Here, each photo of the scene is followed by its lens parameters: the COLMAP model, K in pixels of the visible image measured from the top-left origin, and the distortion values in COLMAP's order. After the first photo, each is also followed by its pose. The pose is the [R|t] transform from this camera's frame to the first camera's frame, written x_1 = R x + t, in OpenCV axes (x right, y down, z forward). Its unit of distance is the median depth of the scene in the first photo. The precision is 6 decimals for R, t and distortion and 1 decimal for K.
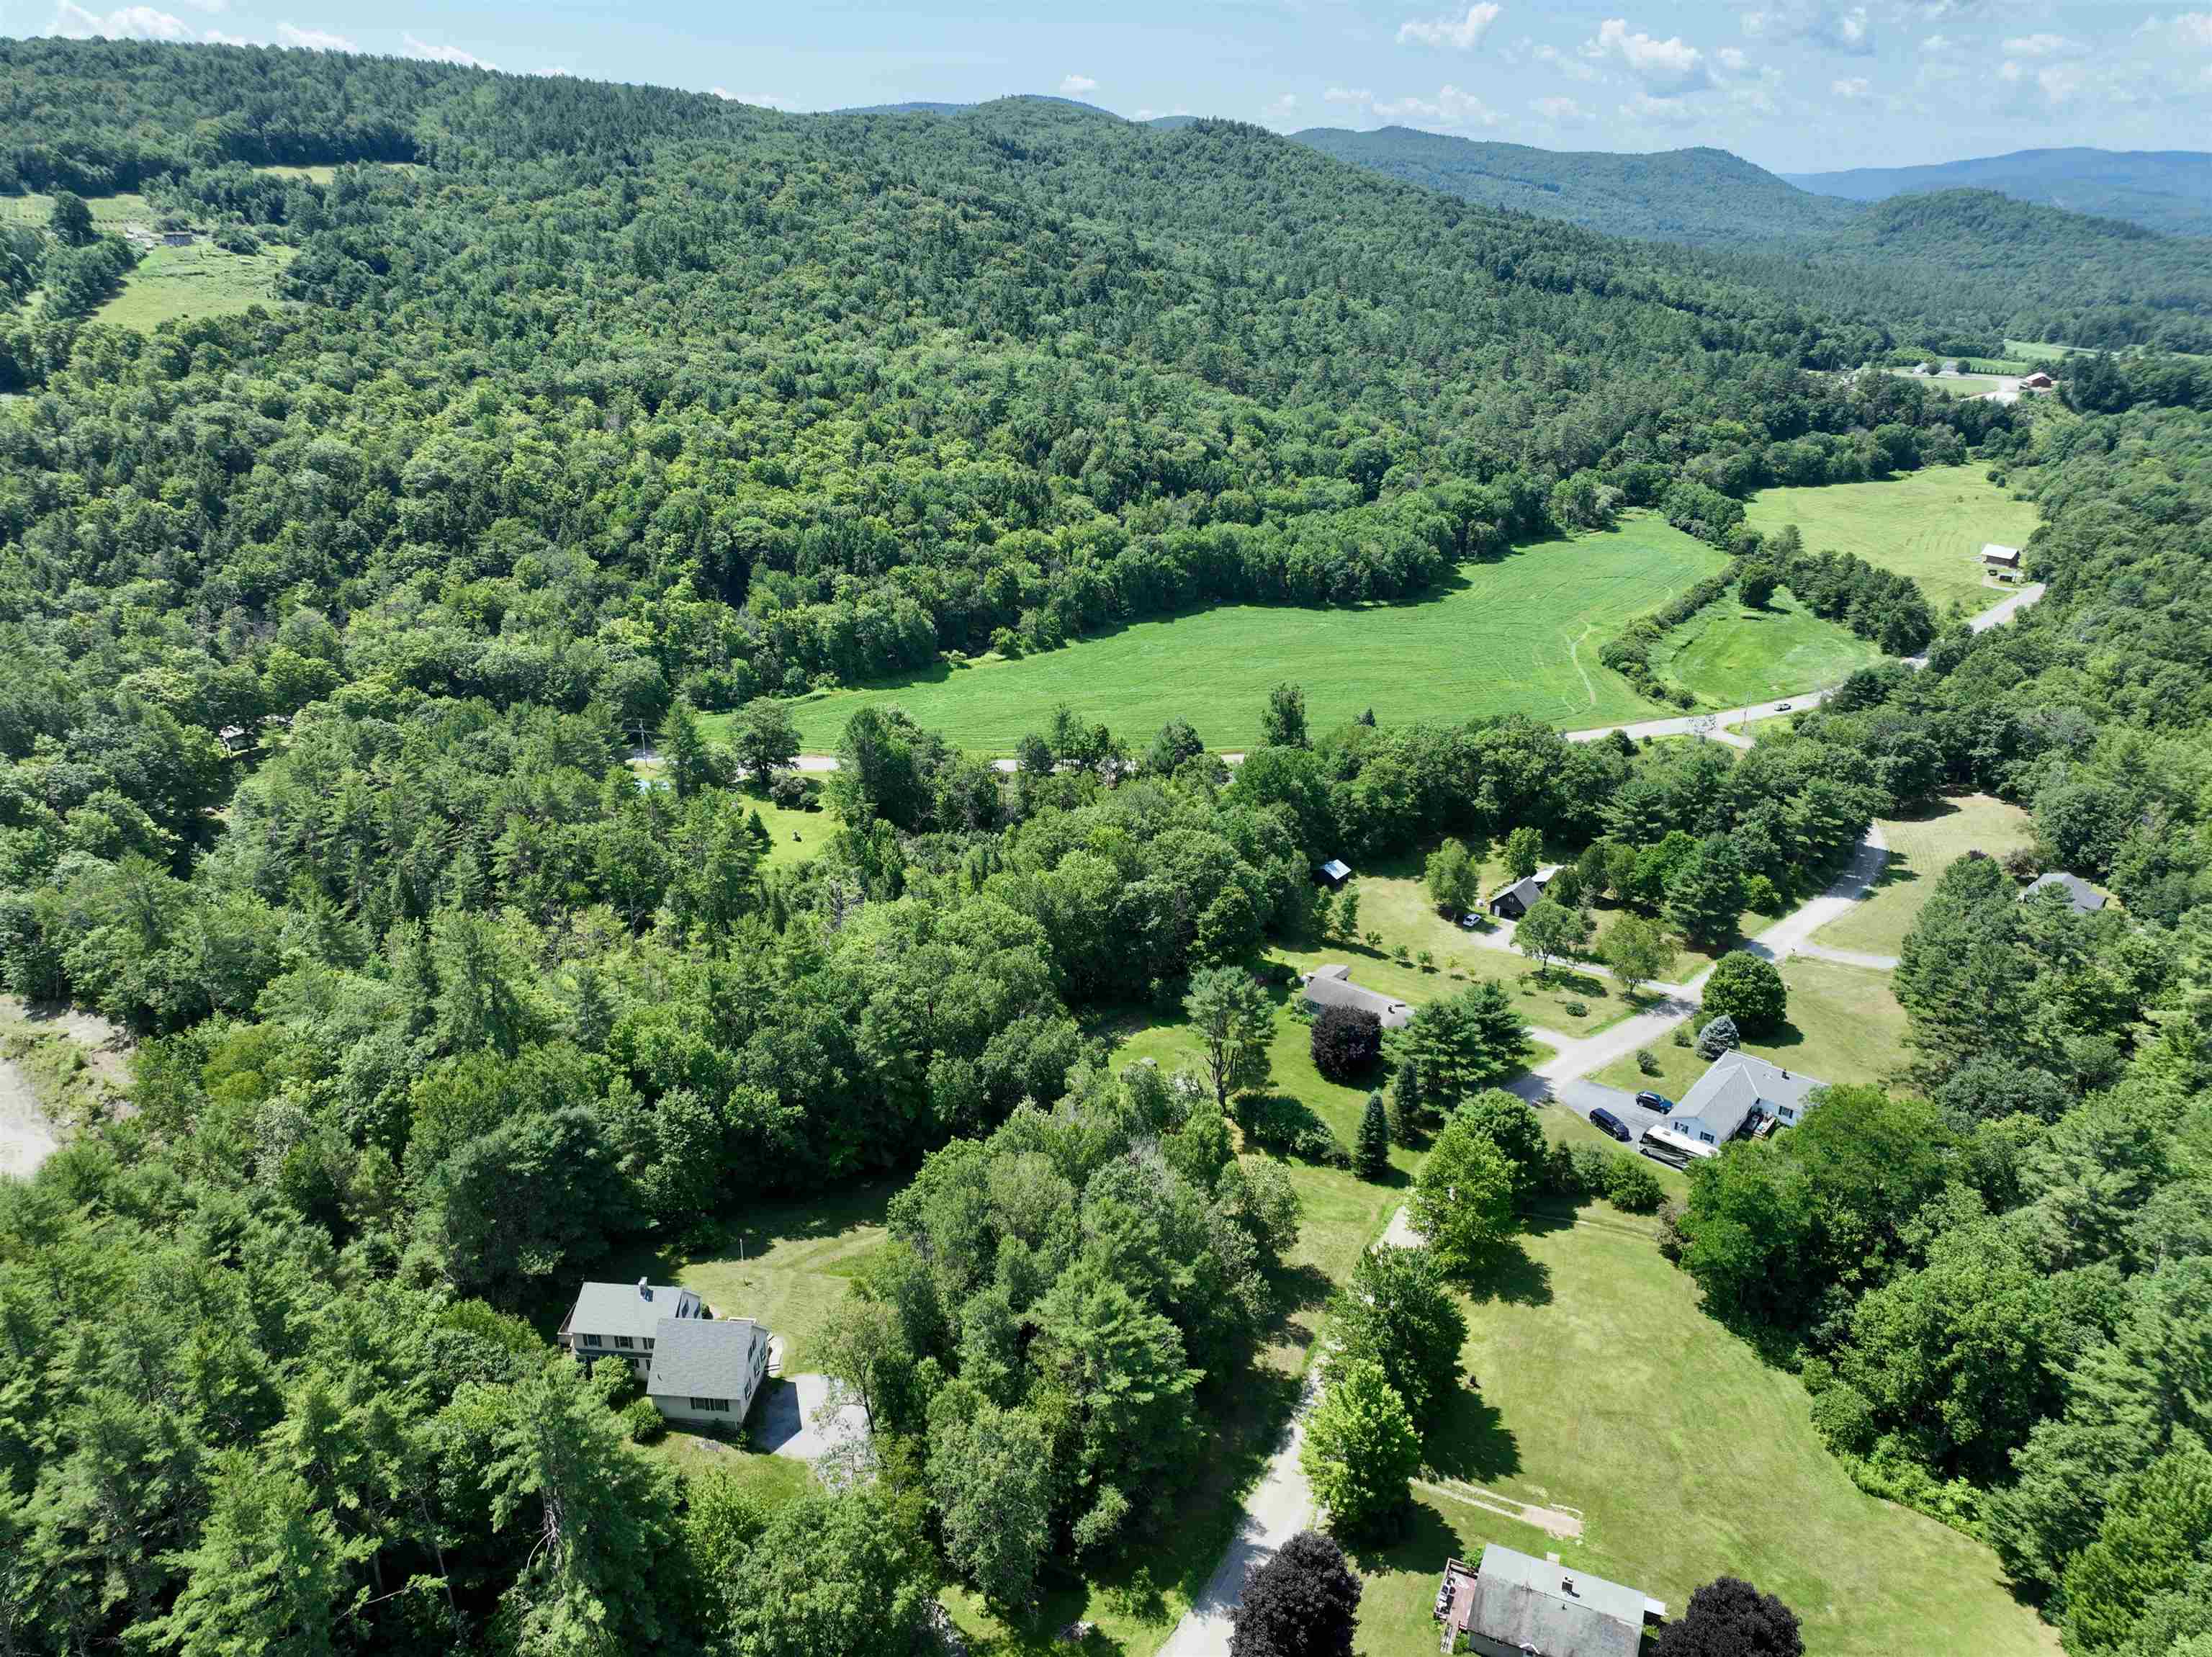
lens RADIAL K [[1555.8, 0, 1113.3], [0, 1555.8, 833.4], [0, 0, 1]] dist [-0.008180, 0.023938]
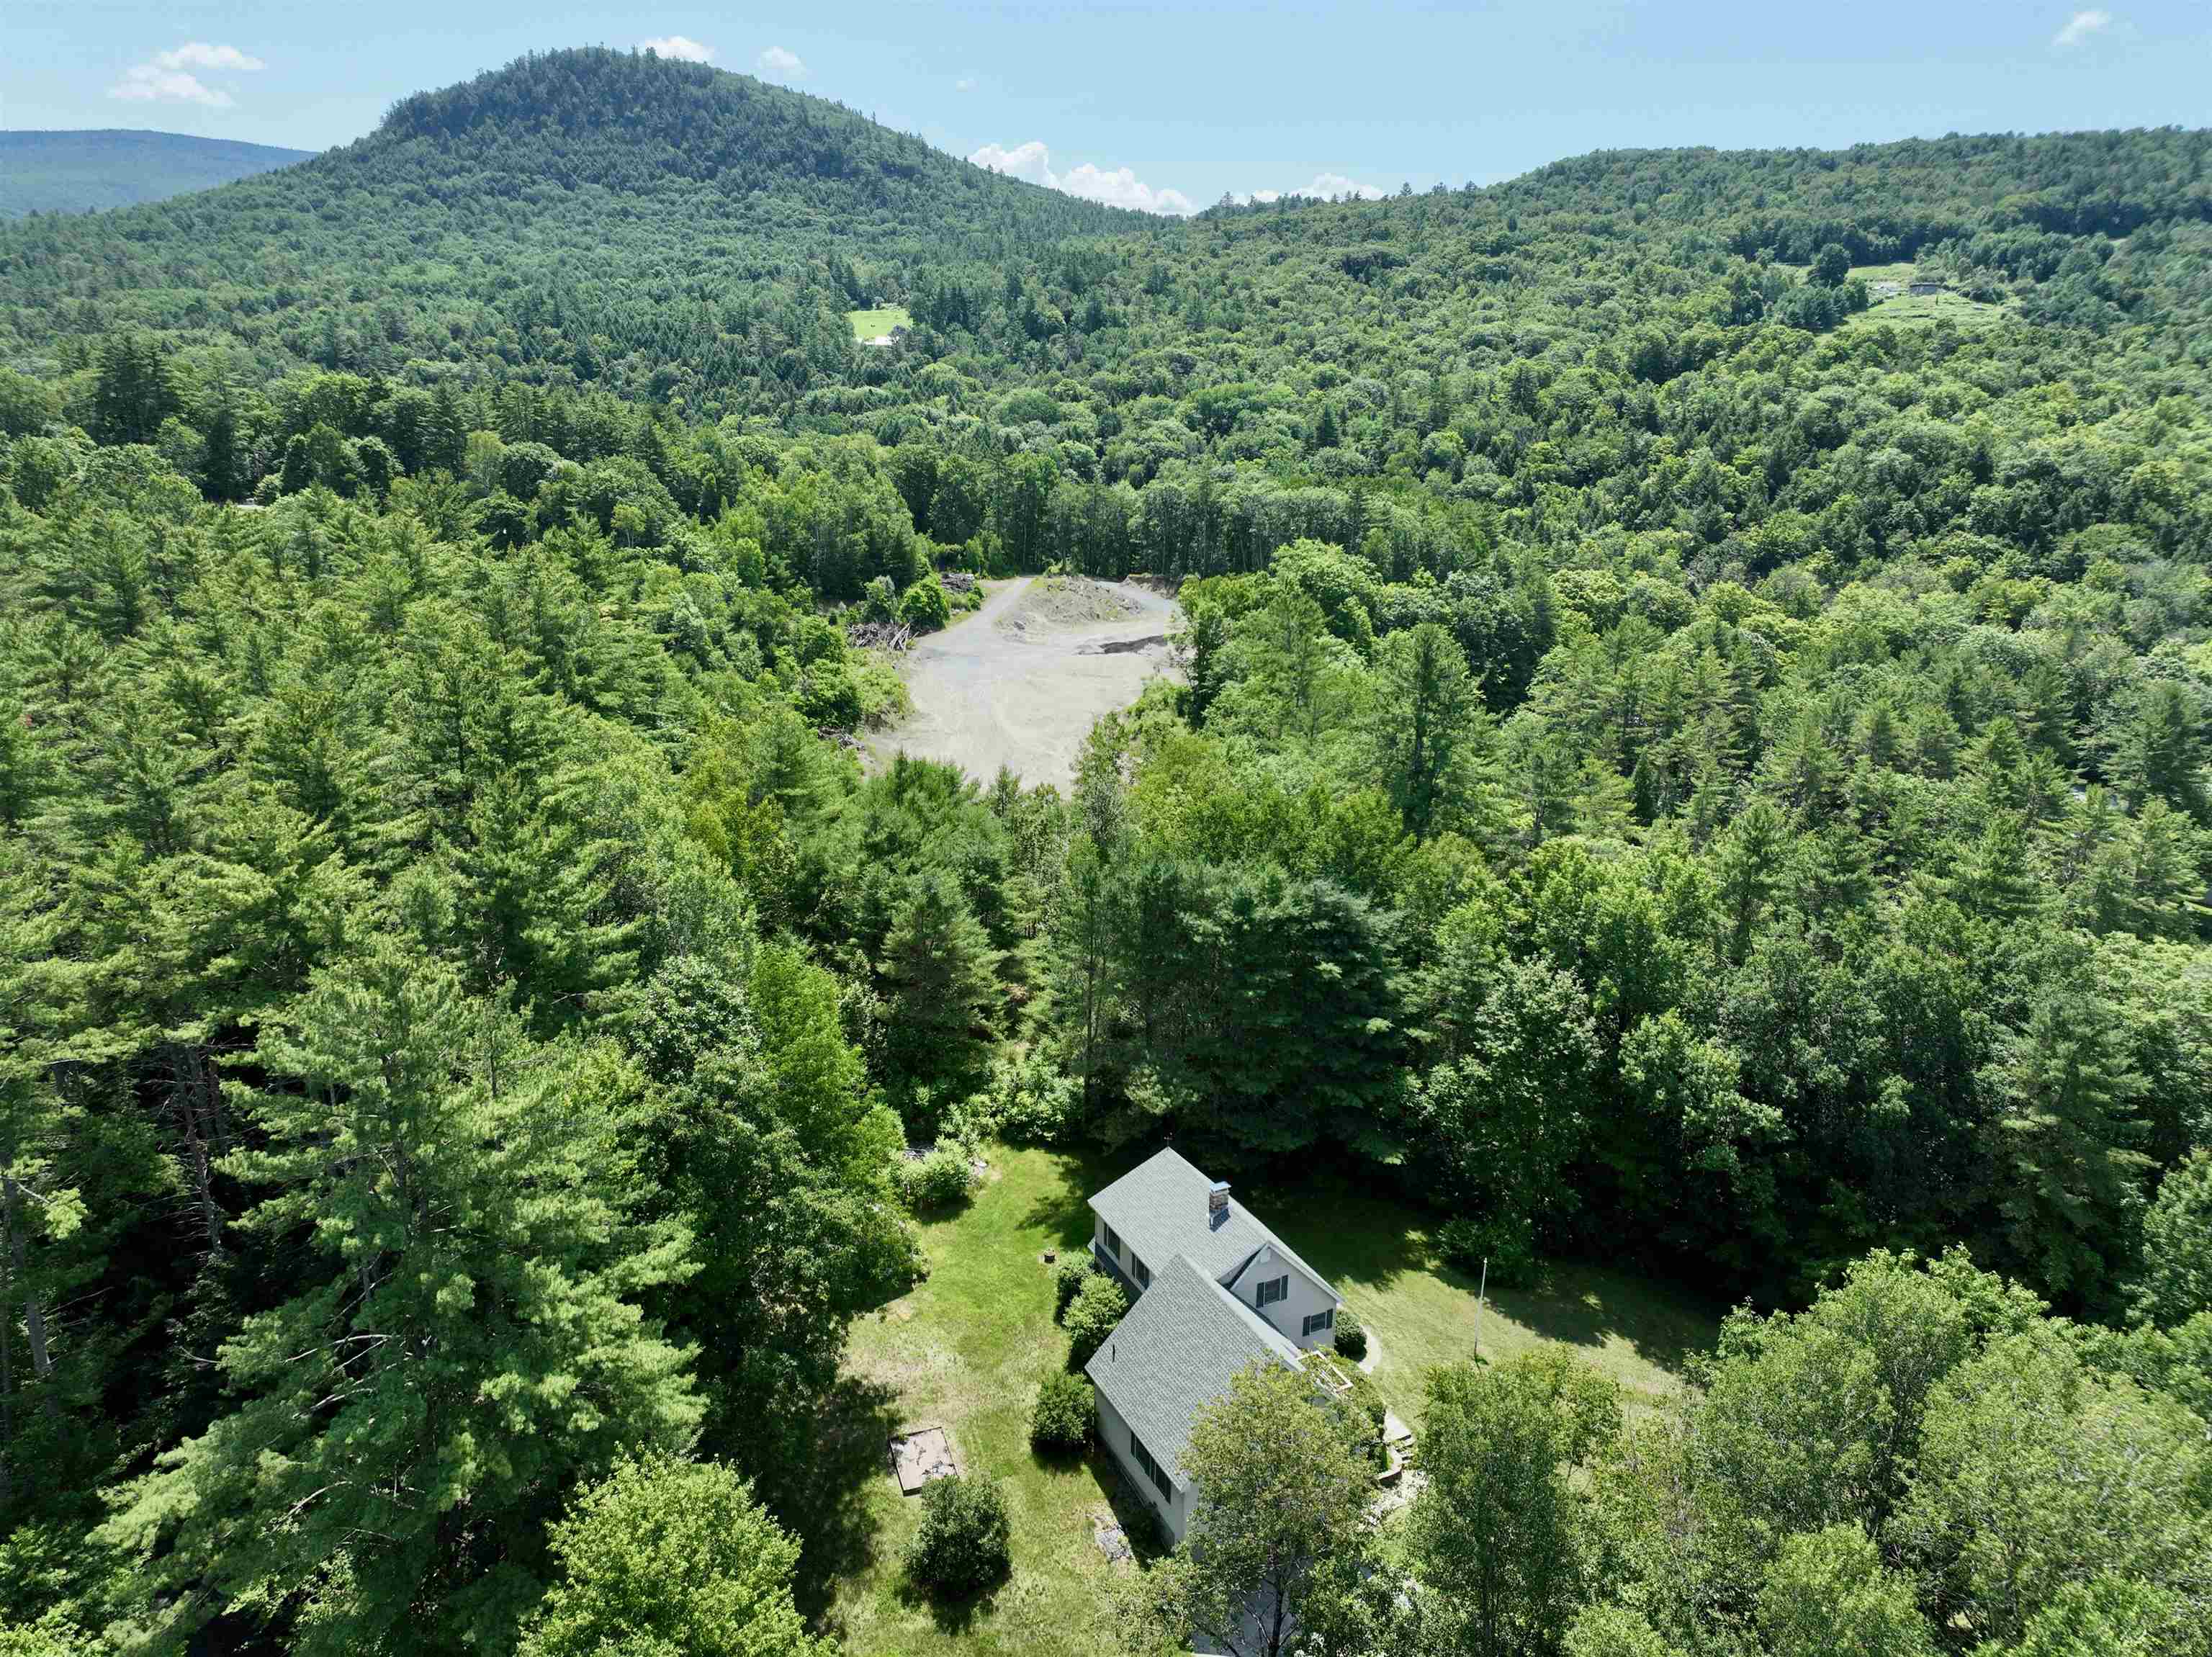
lens RADIAL K [[1555.8, 0, 1109.4], [0, 1555.8, 825.7], [0, 0, 1]] dist [-0.008180, 0.023938]
pose [[0.514741, 0.252695, -0.819260, 0.020630], [-0.343857, 0.936202, 0.072720, 0.049486], [0.785369, 0.244276, 0.568793, 0.211356]]
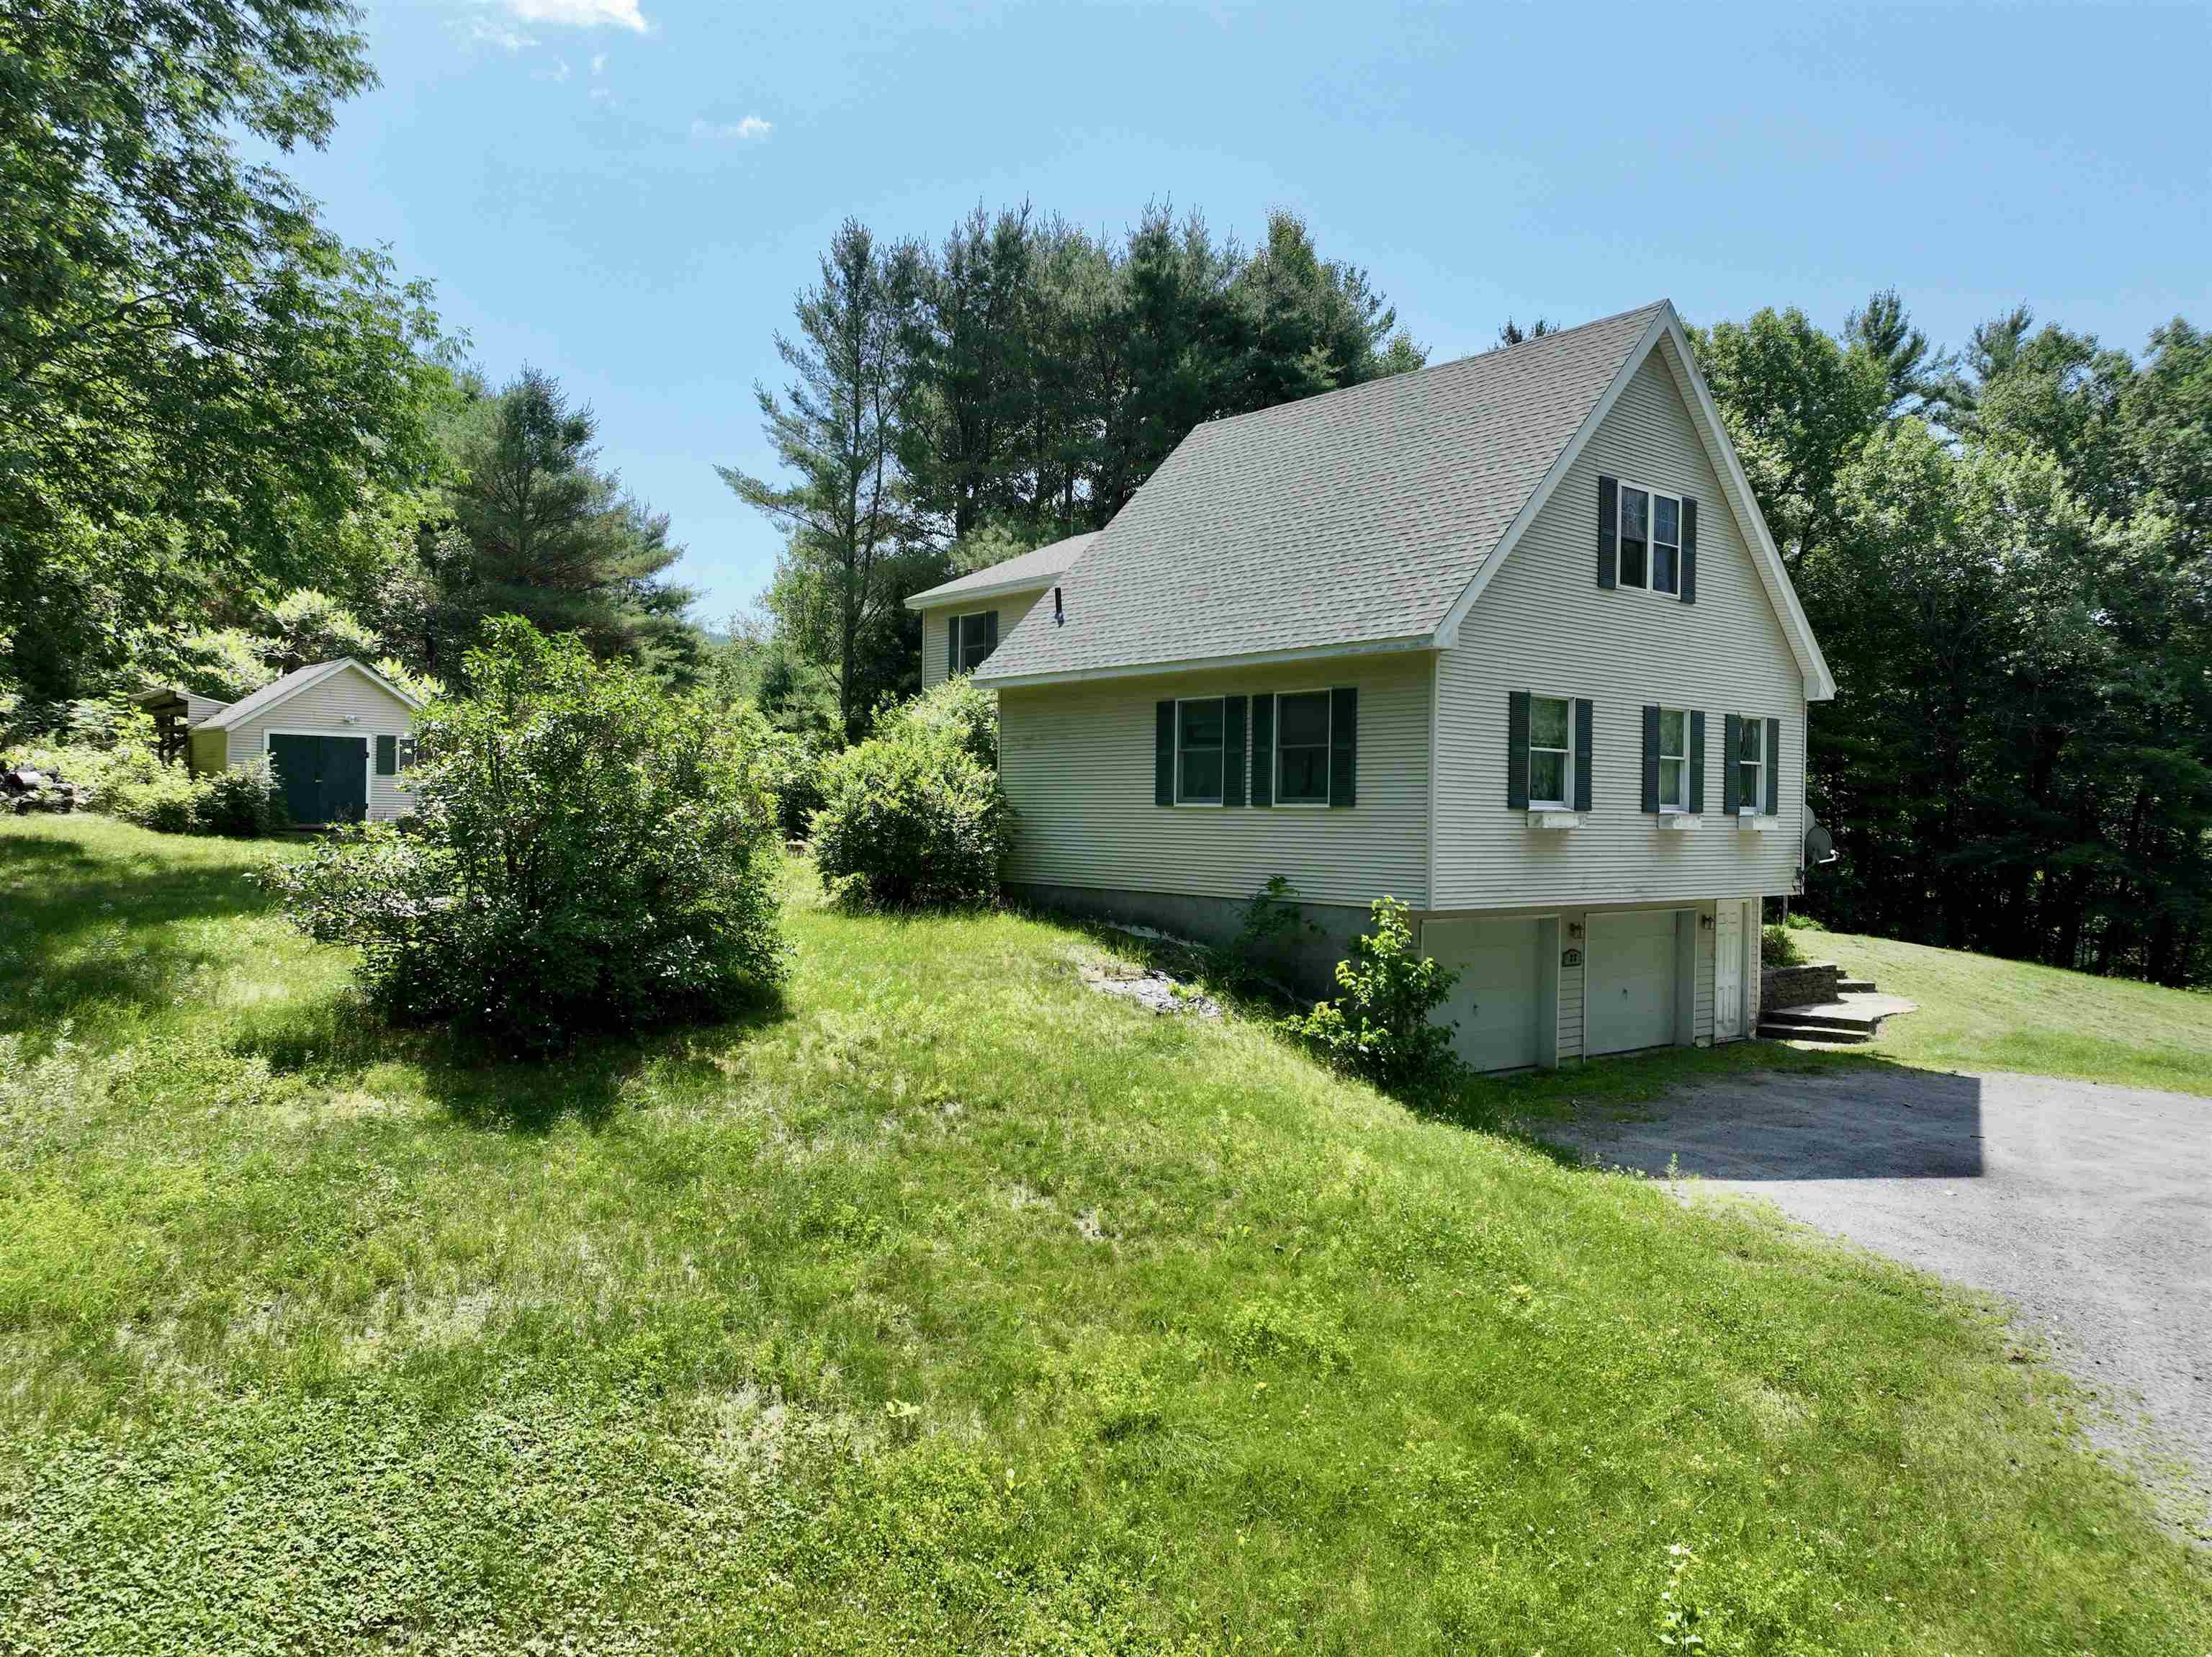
lens RADIAL K [[1555.8, 0, 1108.5], [0, 1555.8, 841.8], [0, 0, 1]] dist [-0.008180, 0.023938]
pose [[0.695927, 0.014968, -0.717957, -0.052505], [-0.286878, 0.922334, -0.258847, 0.129182], [0.658321, 0.386104, 0.646171, 0.281850]]
